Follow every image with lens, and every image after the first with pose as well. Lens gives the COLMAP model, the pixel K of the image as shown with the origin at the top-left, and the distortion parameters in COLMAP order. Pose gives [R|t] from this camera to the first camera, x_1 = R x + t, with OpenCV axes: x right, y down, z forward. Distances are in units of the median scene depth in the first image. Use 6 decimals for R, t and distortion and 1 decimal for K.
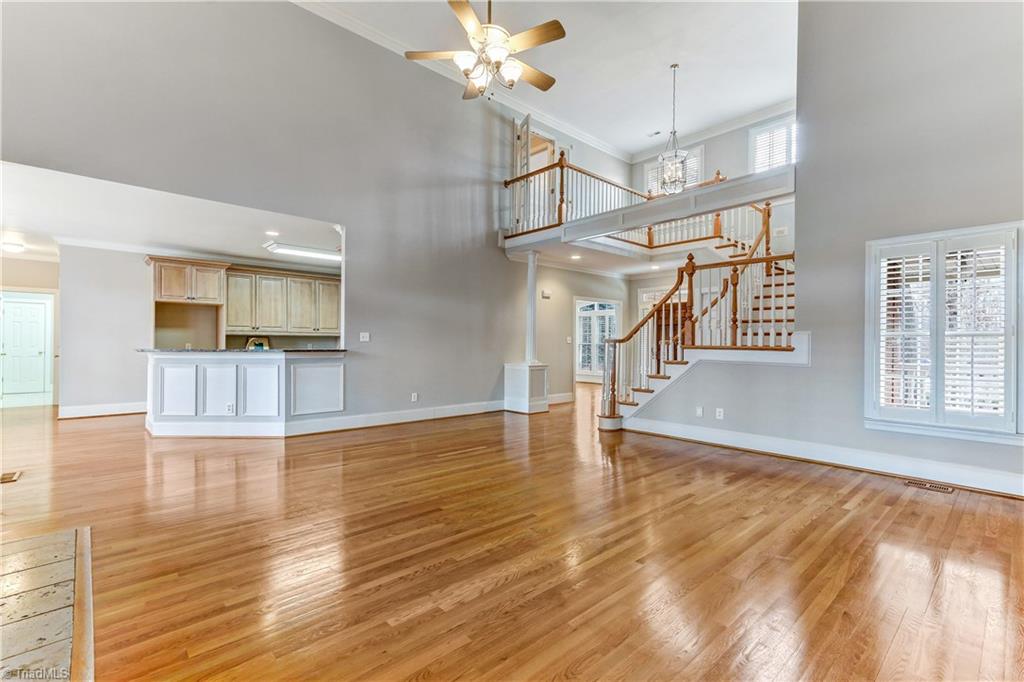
lens RADIAL K [[457.6, 0, 511.9], [0, 457.6, 347.3], [0, 0, 1]] dist [0.011196, -0.000235]
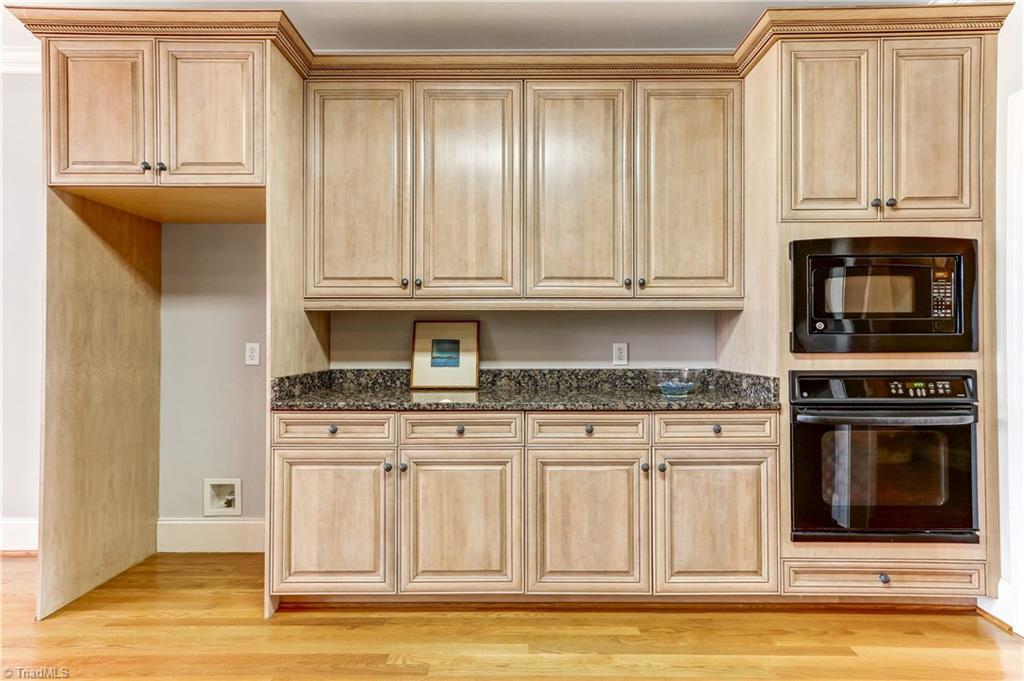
lens RADIAL K [[479.1, 0, 520.4], [0, 479.1, 336.4], [0, 0, 1]] dist [0.012939, 0.000464]
pose [[0.733687, -0.009048, -0.679427, -0.339771], [-0.001308, 0.999891, -0.014728, -0.008098], [0.679486, 0.011695, 0.733595, 0.878307]]
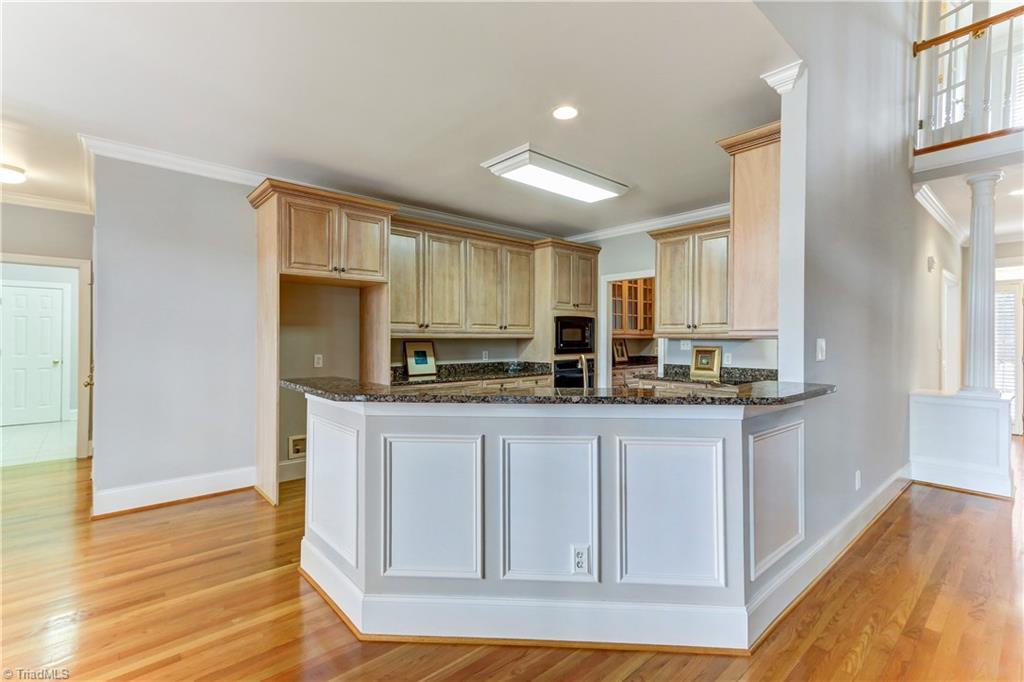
lens RADIAL K [[463.0, 0, 510.1], [0, 463.0, 340.5], [0, 0, 1]] dist [0.013185, 0.000563]
pose [[0.999692, -0.001852, -0.024767, -0.457724], [0.001829, 0.999998, -0.000958, -0.024173], [0.024769, 0.000912, 0.999693, 0.447643]]
